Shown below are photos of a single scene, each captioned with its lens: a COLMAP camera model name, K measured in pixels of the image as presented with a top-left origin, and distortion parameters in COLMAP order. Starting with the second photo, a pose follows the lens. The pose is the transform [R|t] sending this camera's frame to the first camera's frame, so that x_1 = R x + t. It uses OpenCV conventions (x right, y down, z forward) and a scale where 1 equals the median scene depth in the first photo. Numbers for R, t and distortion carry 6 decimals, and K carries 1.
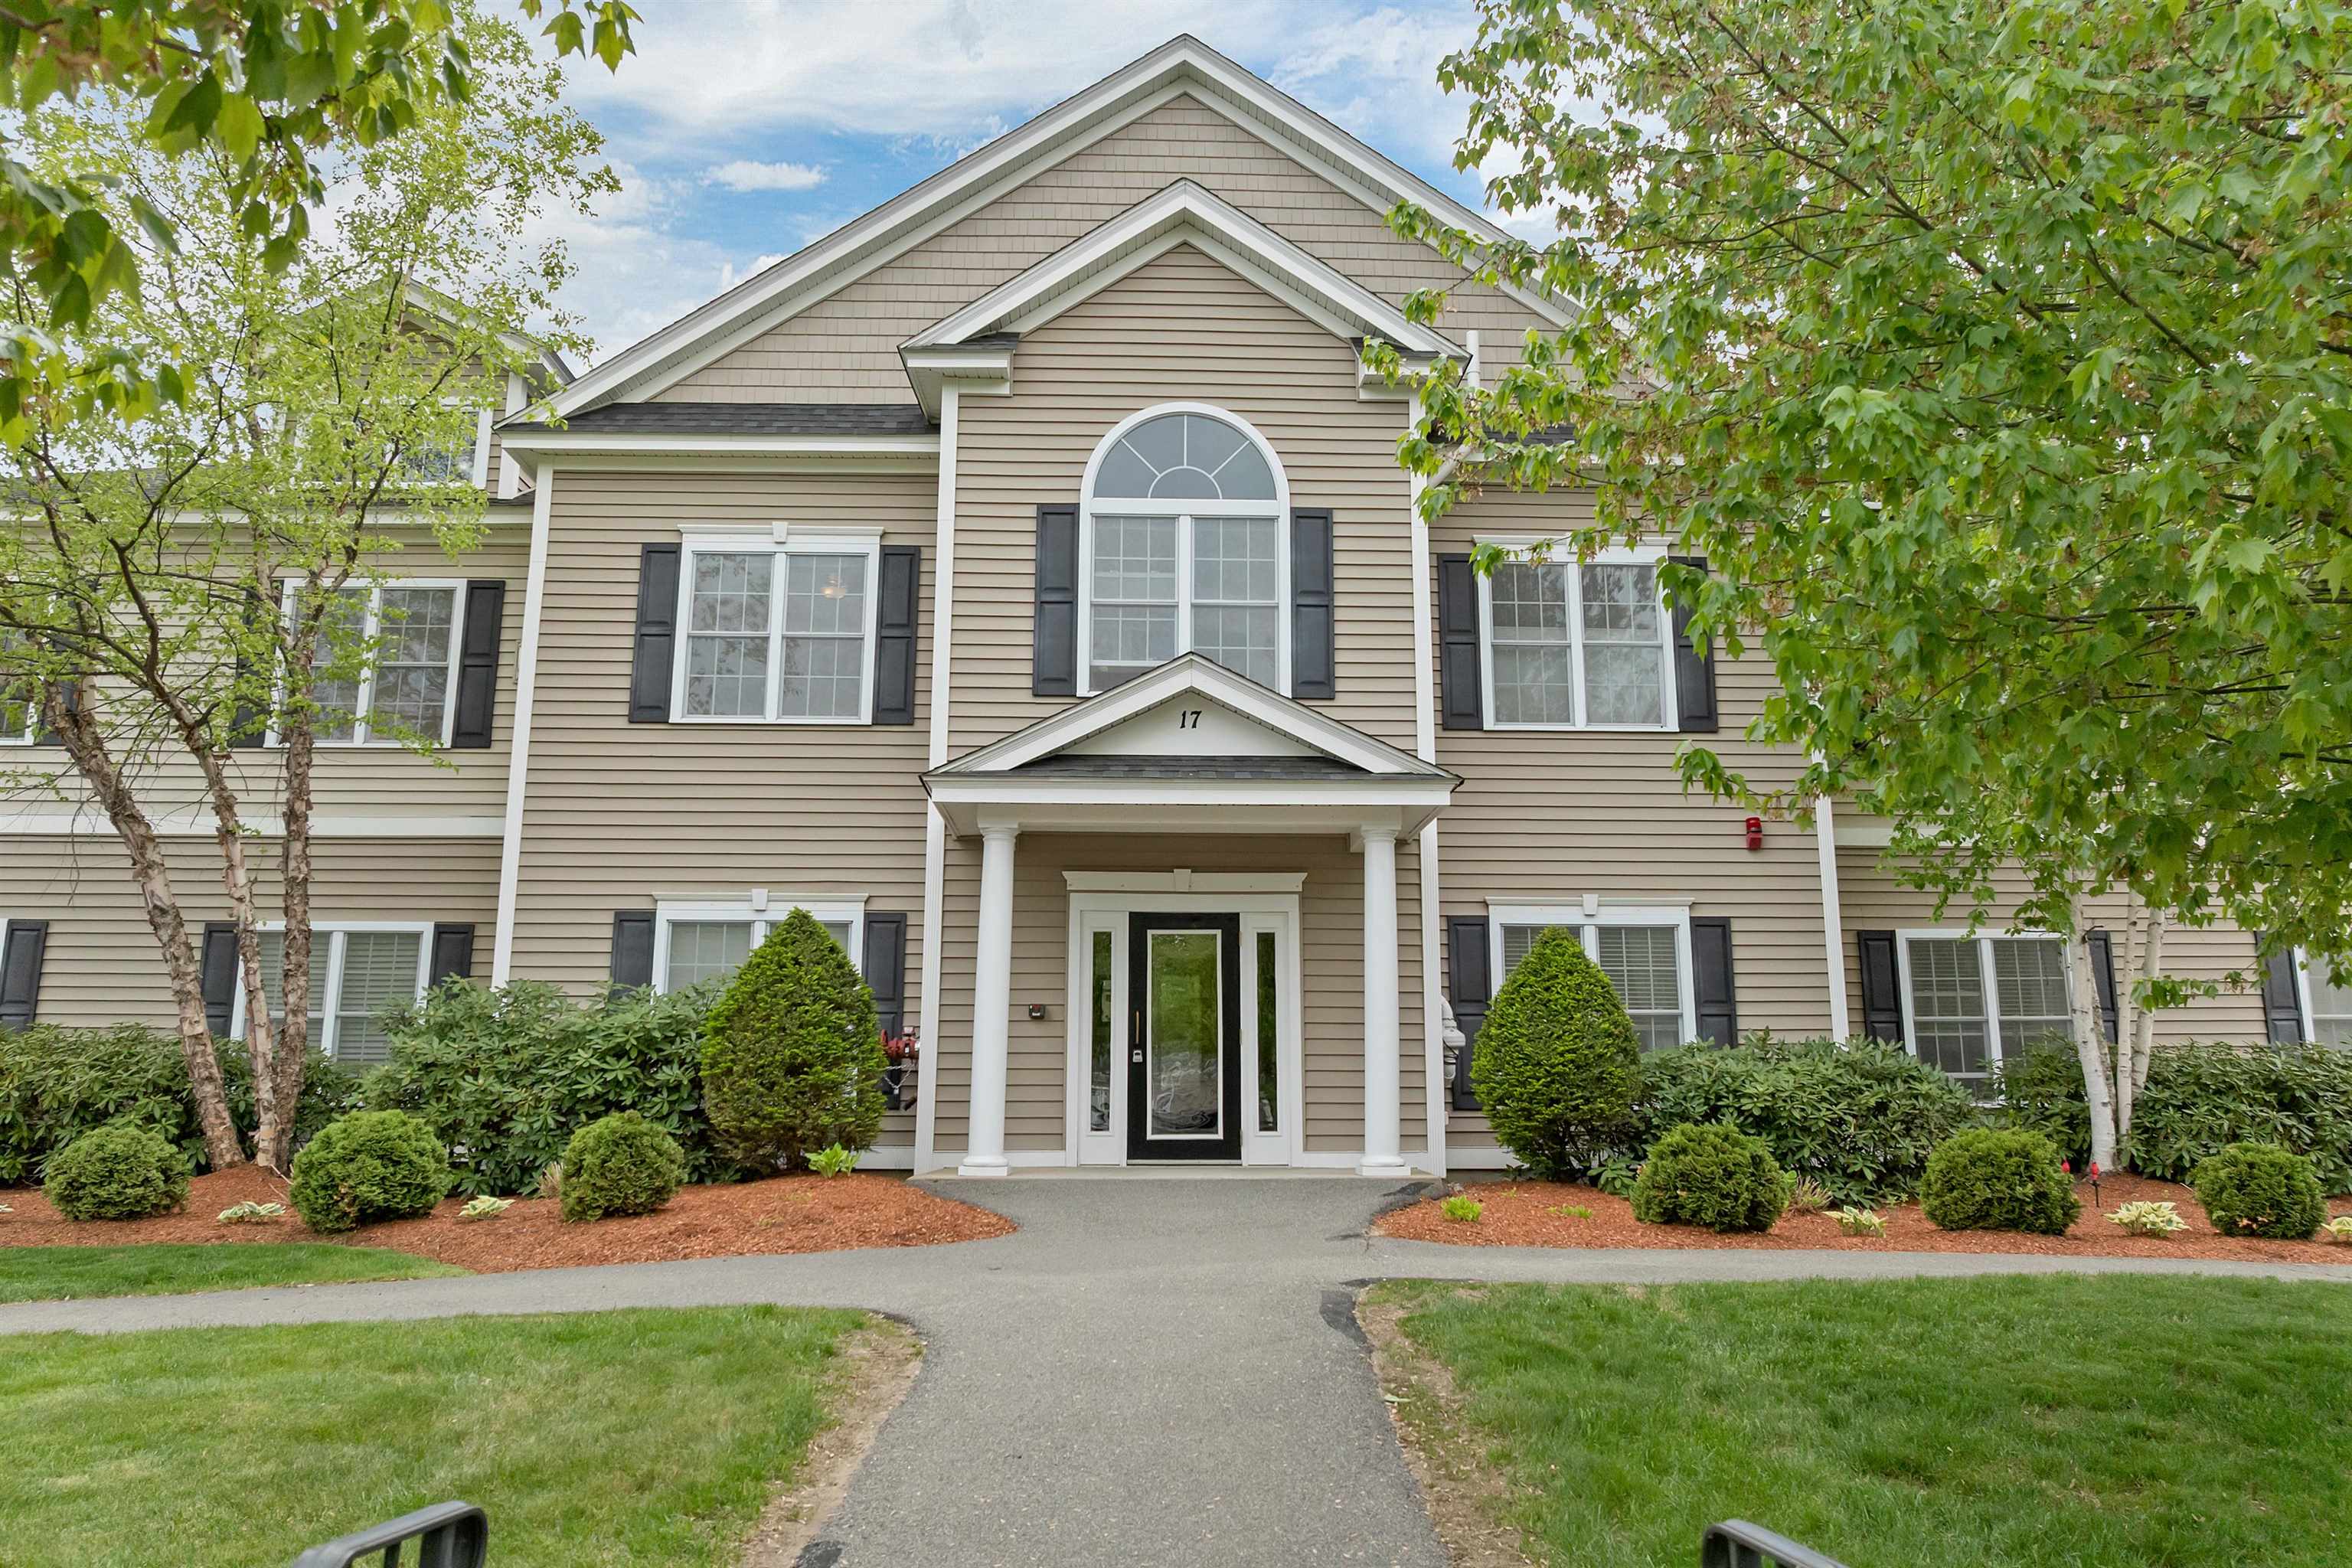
lens RADIAL K [[1719.4, 0, 1178.7], [0, 1719.4, 781.4], [0, 0, 1]] dist [-0.049938, -0.001891]
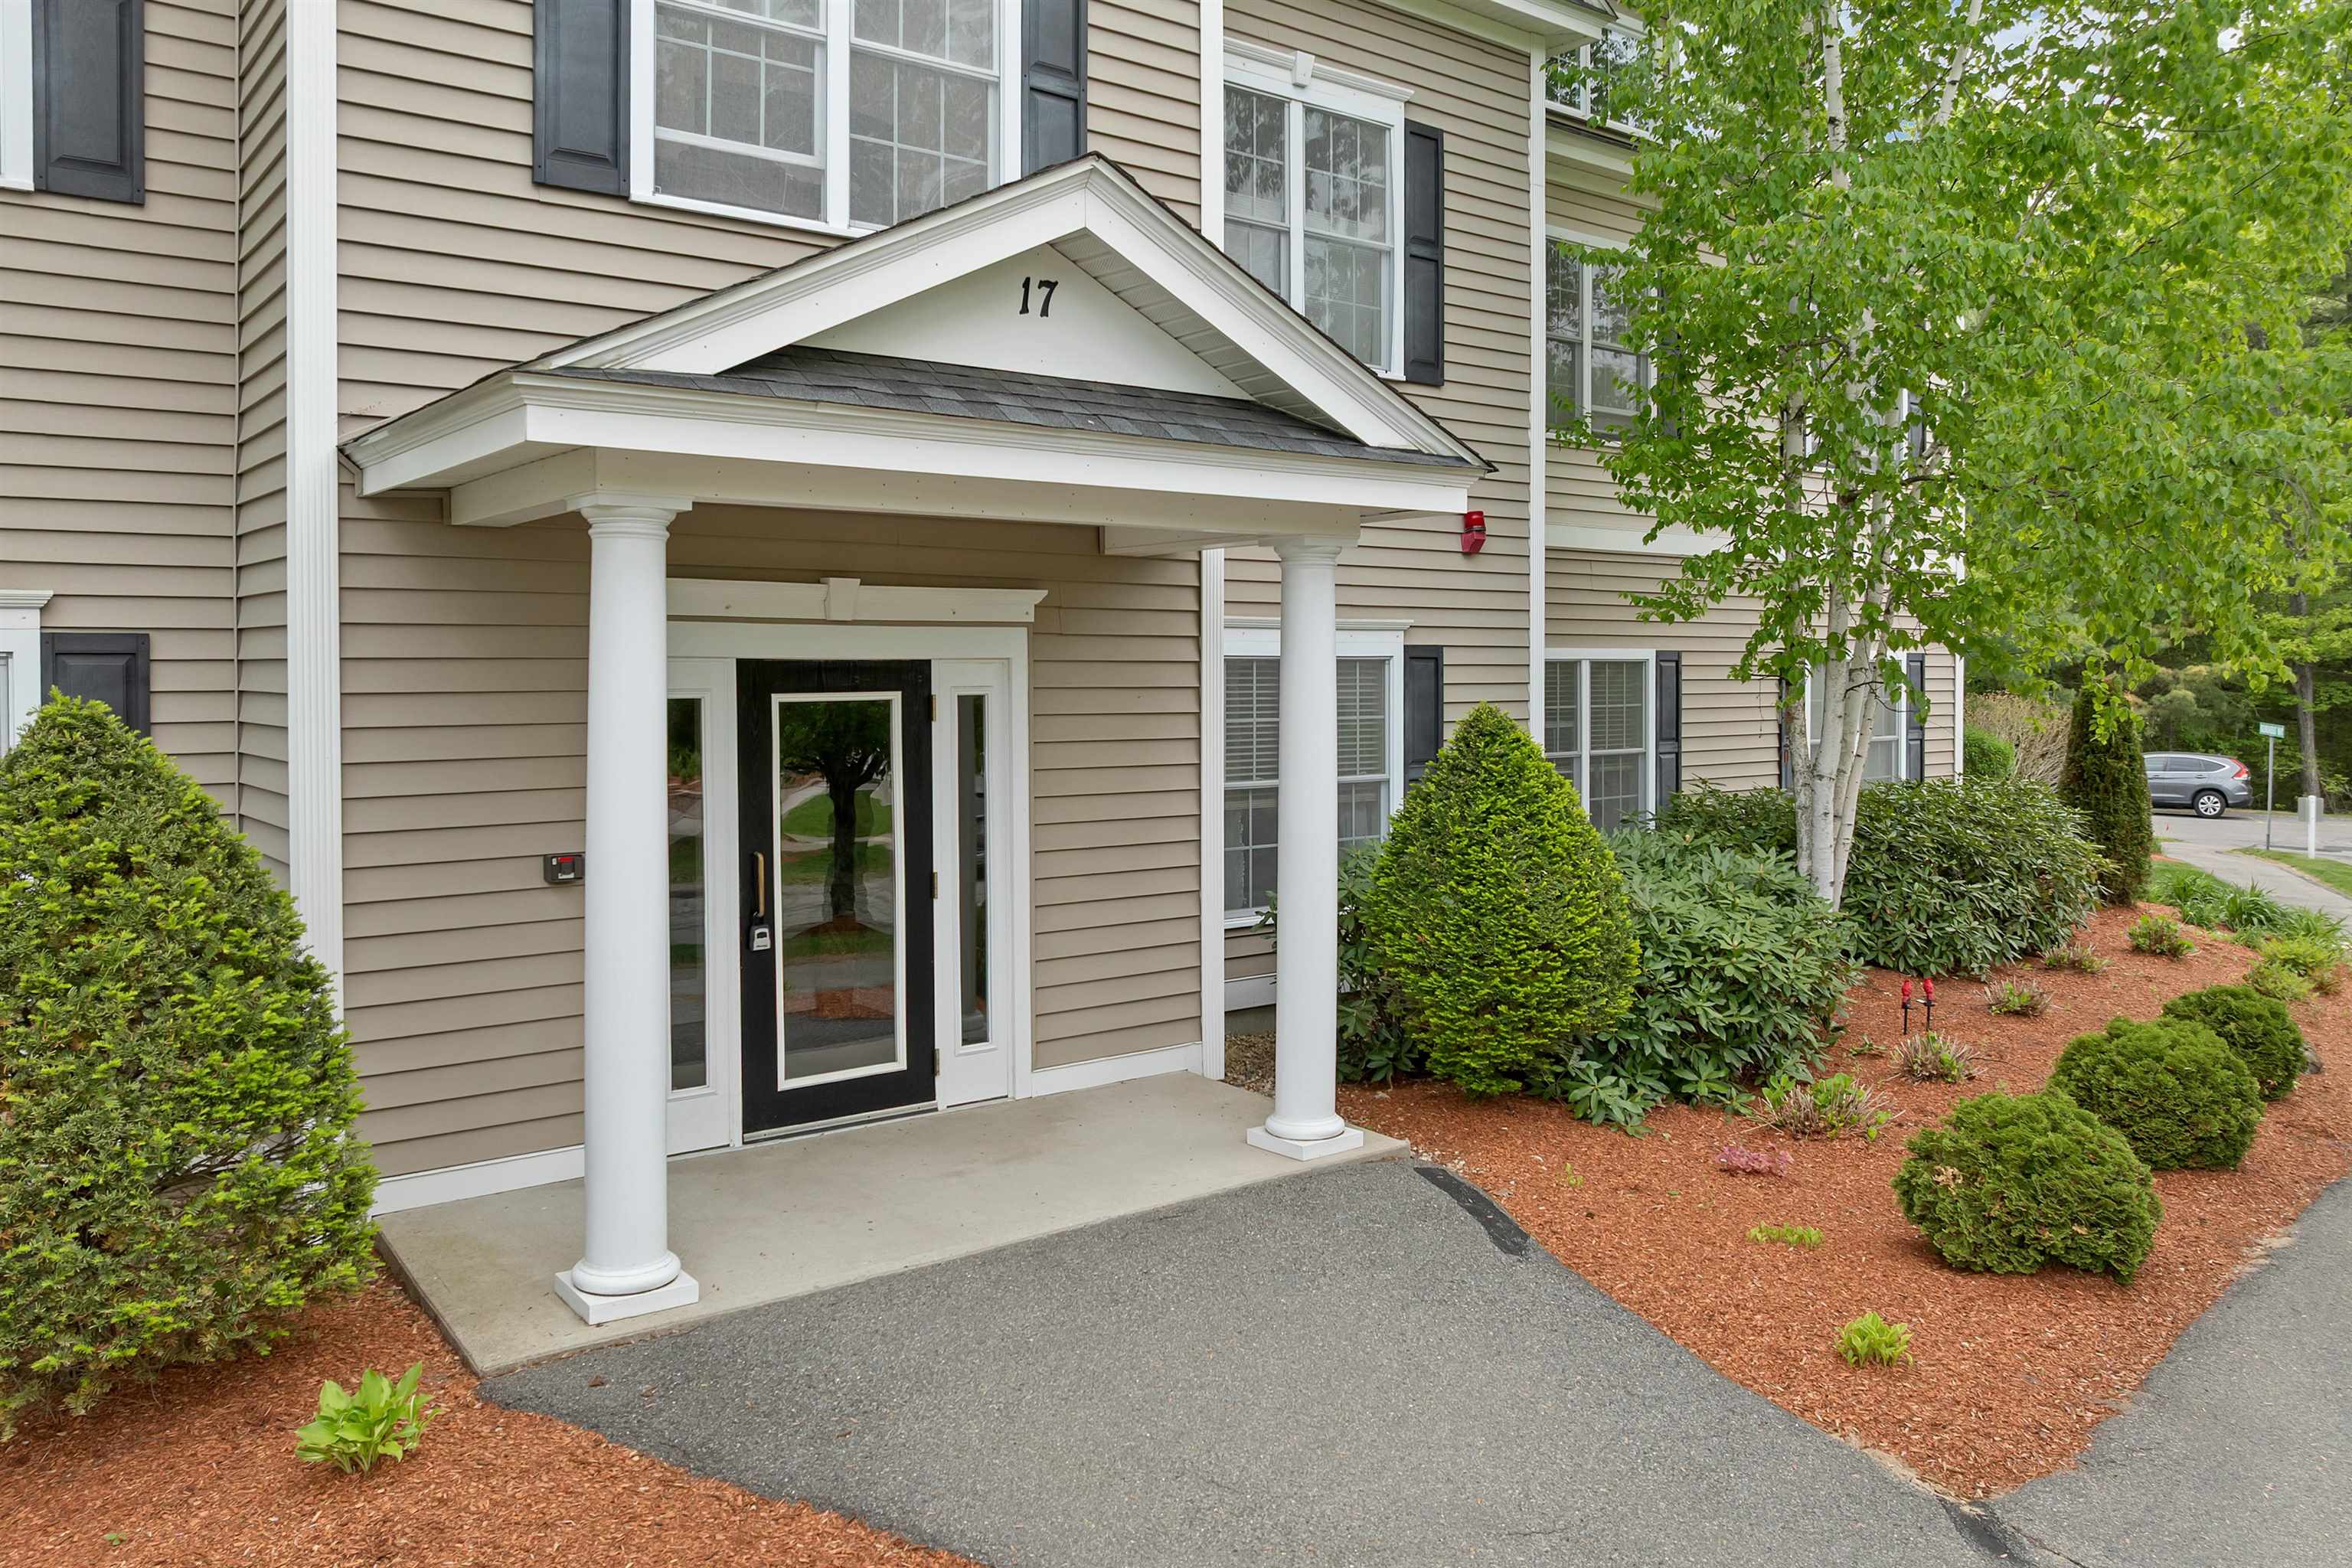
lens RADIAL K [[1719.4, 0, 1204.3], [0, 1719.4, 744.9], [0, 0, 1]] dist [-0.049938, -0.001891]
pose [[0.792277, -0.032918, 0.609273, -0.227737], [-0.105674, 0.976051, 0.190150, -0.009356], [-0.600941, -0.215036, 0.769824, 0.526833]]
